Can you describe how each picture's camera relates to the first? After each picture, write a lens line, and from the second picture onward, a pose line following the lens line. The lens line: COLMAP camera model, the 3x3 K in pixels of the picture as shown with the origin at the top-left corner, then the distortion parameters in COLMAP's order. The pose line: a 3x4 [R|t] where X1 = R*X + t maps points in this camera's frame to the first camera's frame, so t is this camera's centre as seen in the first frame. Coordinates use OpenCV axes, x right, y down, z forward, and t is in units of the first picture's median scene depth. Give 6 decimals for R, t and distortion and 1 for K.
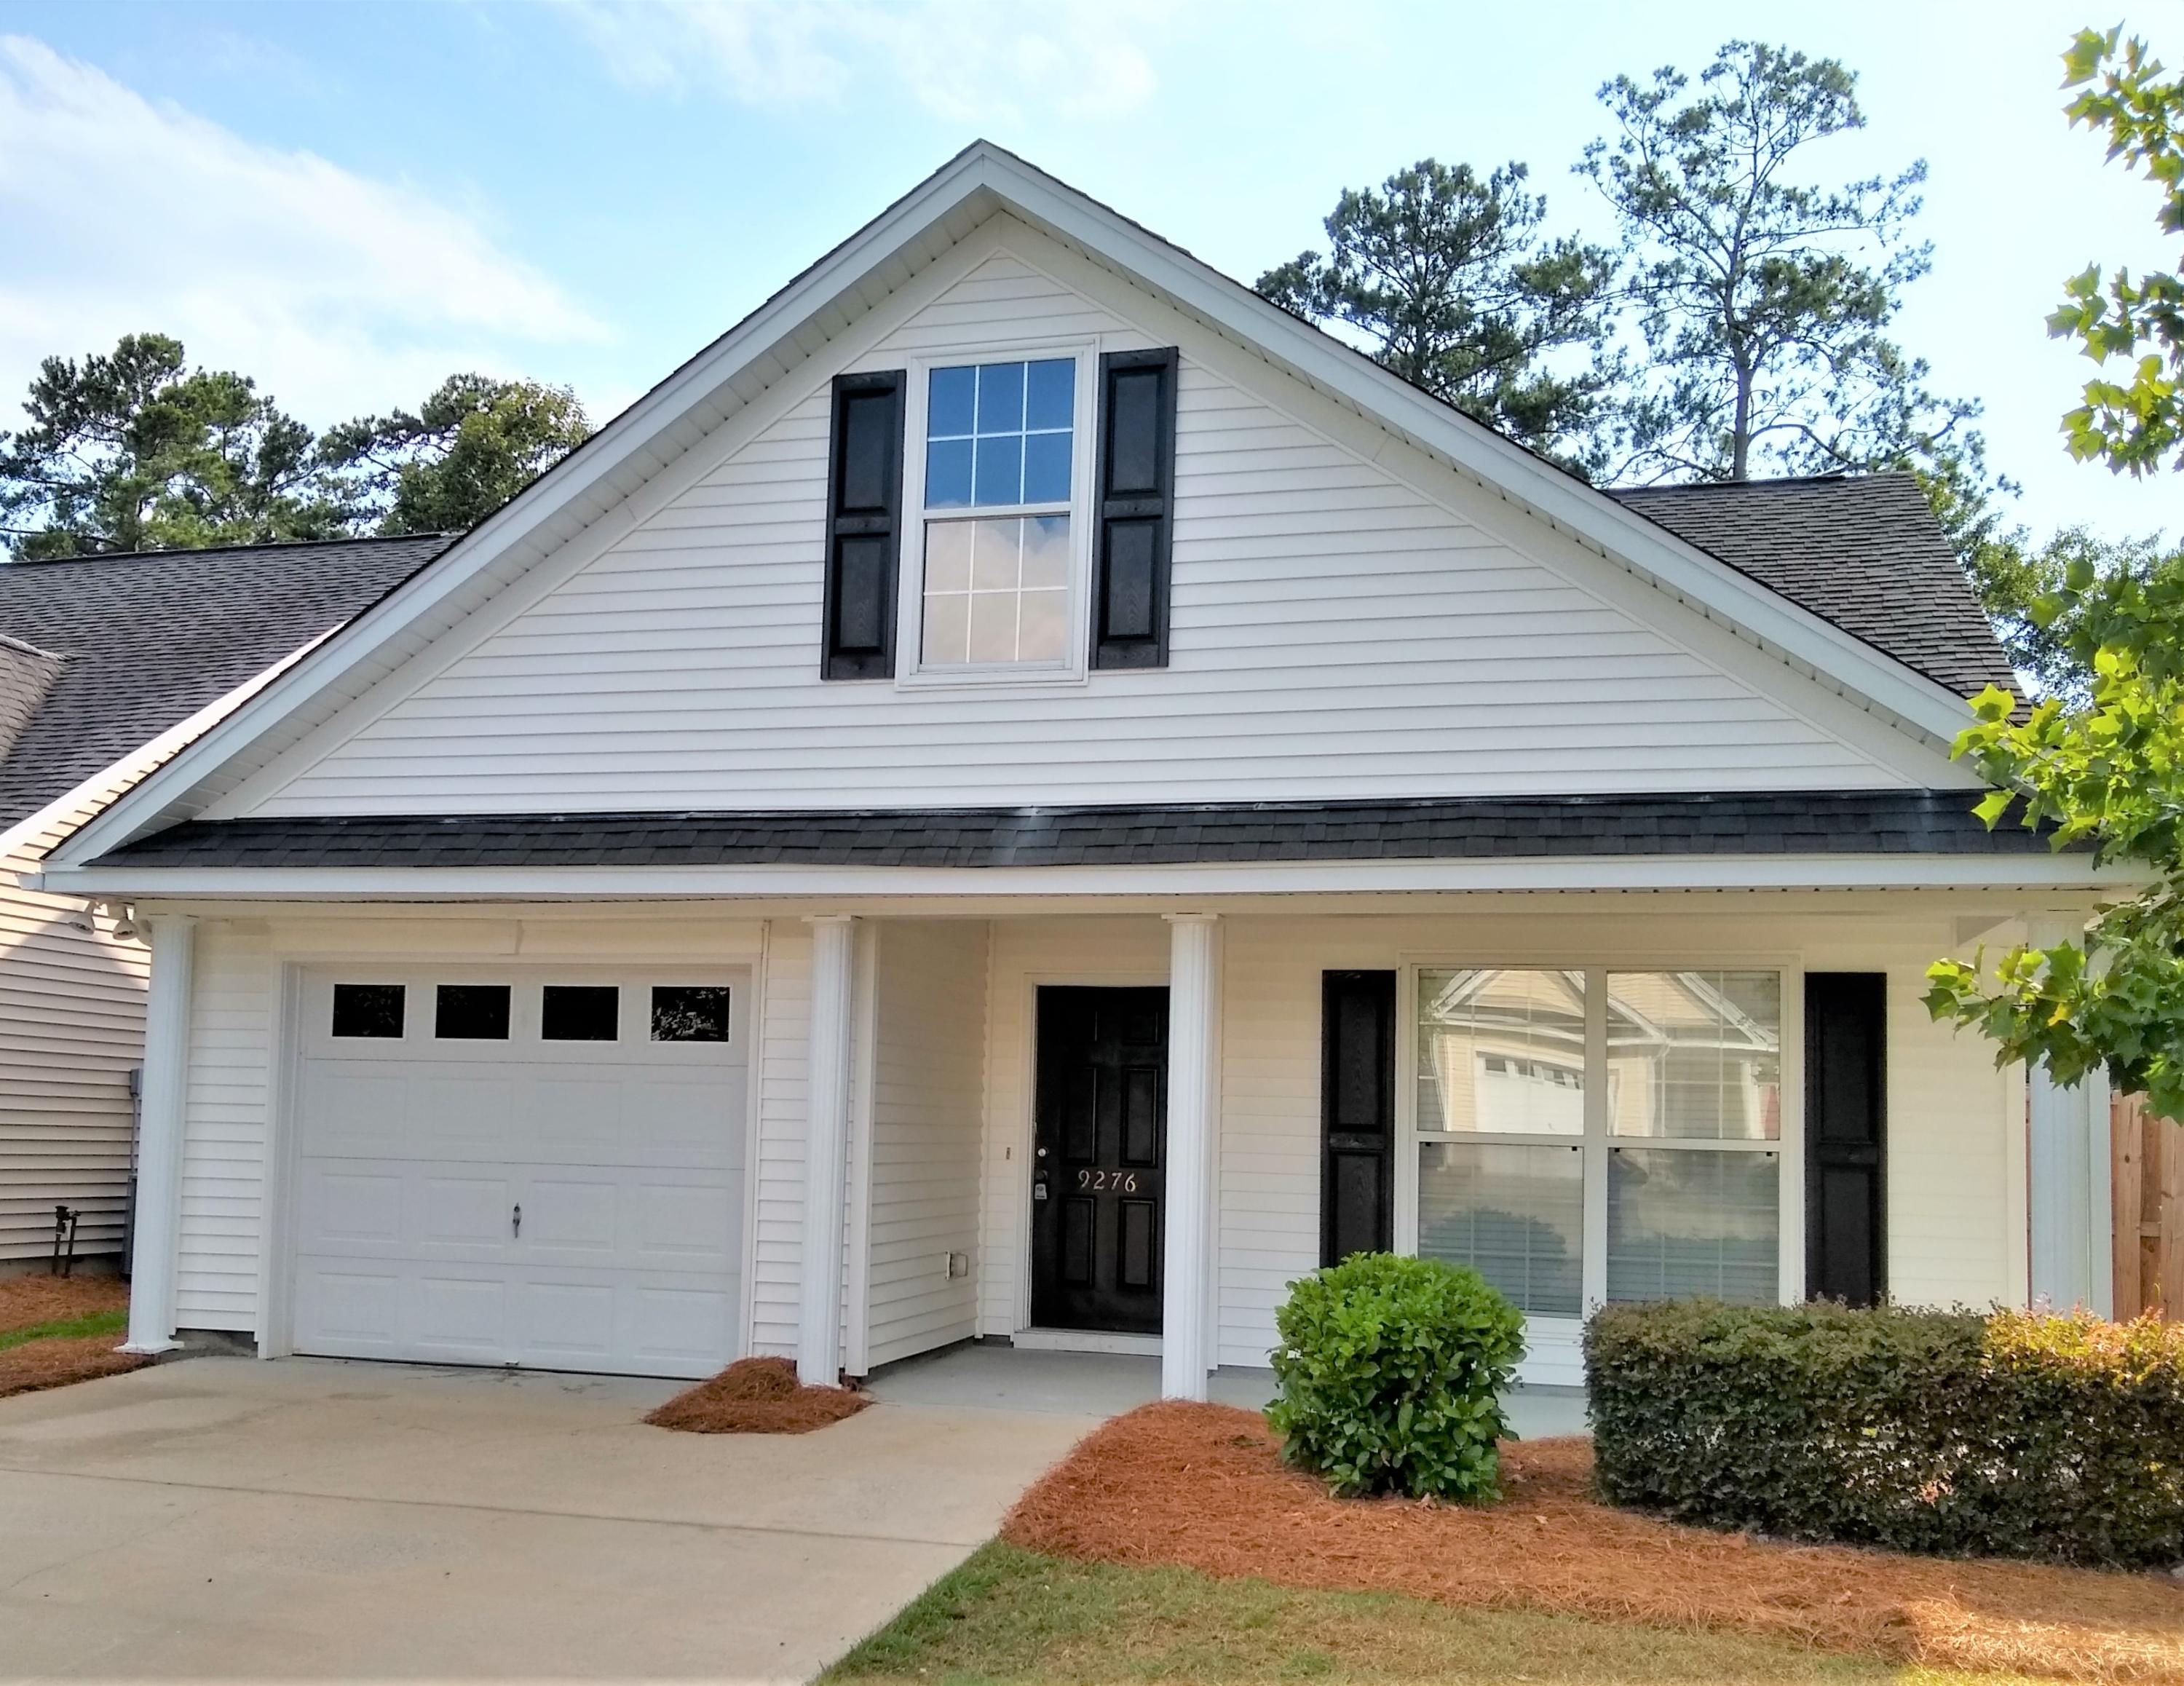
lens RADIAL K [[2116.1, 0, 959.5], [0, 2116.1, 926.8], [0, 0, 1]] dist [-0.058224, 0.132838]
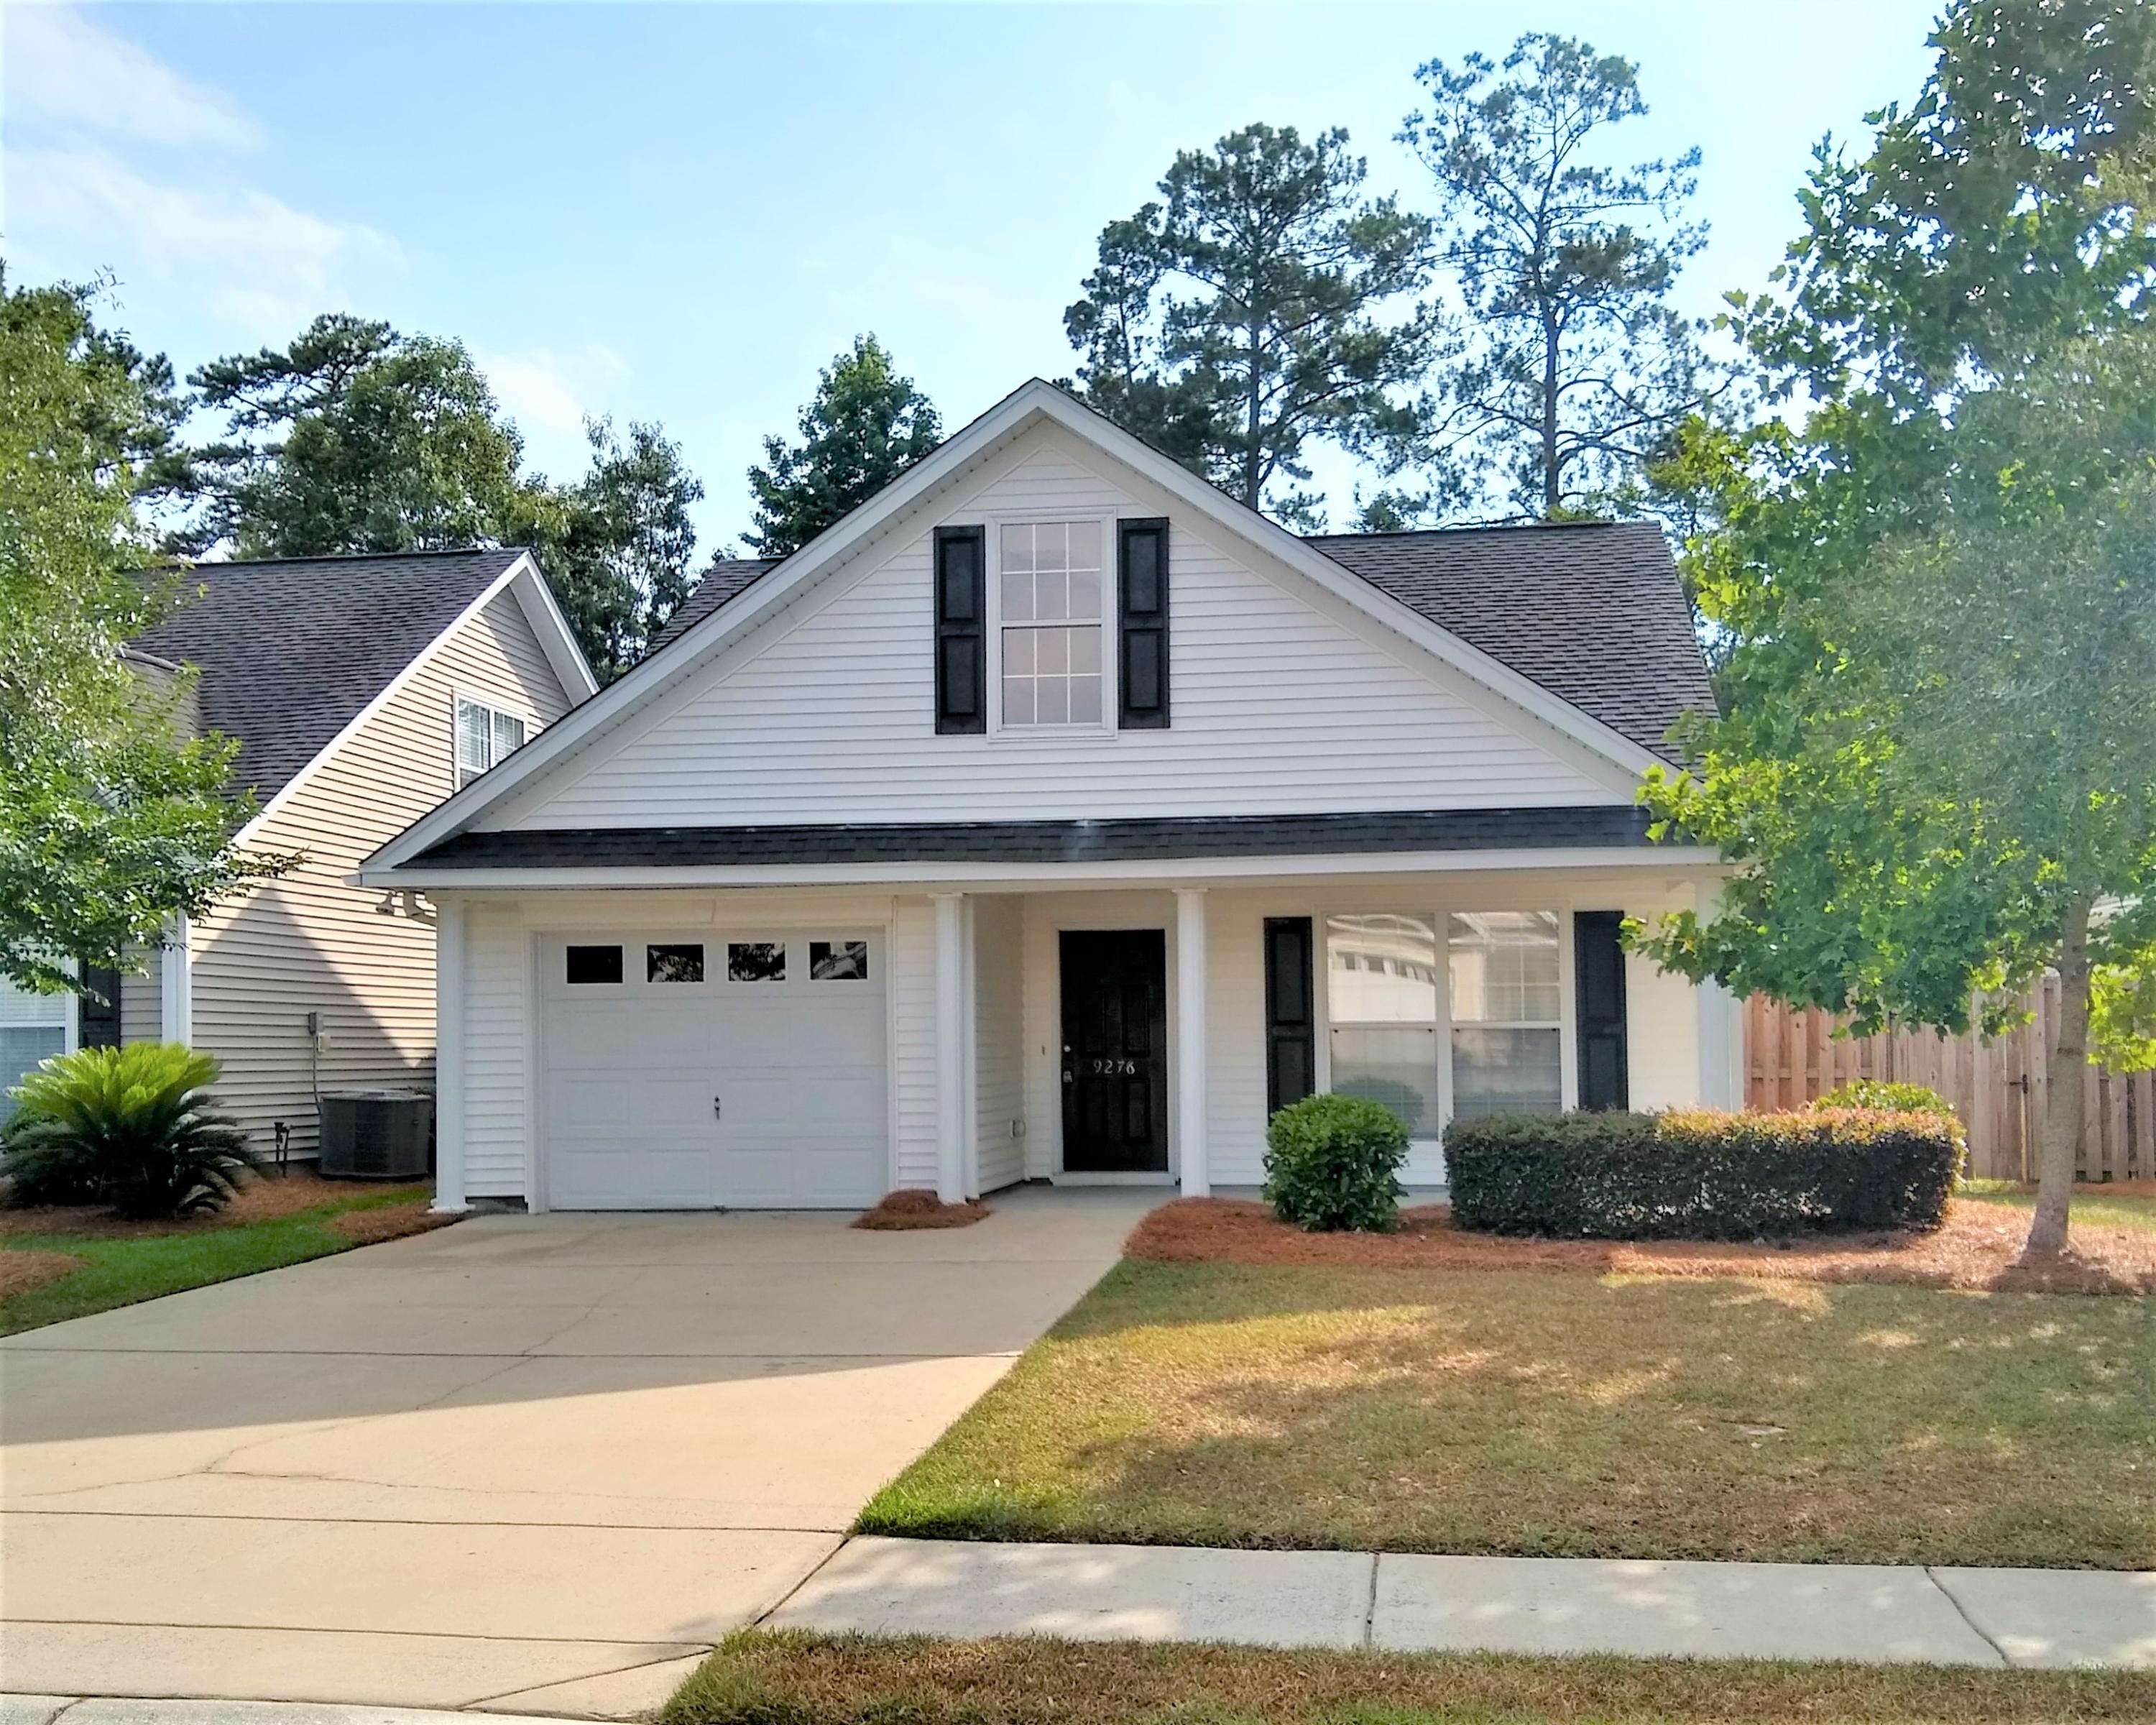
lens RADIAL K [[2186.4, 0, 1079.9], [0, 2186.4, 865.5], [0, 0, 1]] dist [0.003852, -0.010112]
pose [[0.990326, -0.024937, 0.136504, -0.161899], [0.023161, 0.999625, 0.014587, -0.040950], [-0.136817, -0.011285, 0.990532, -0.499251]]
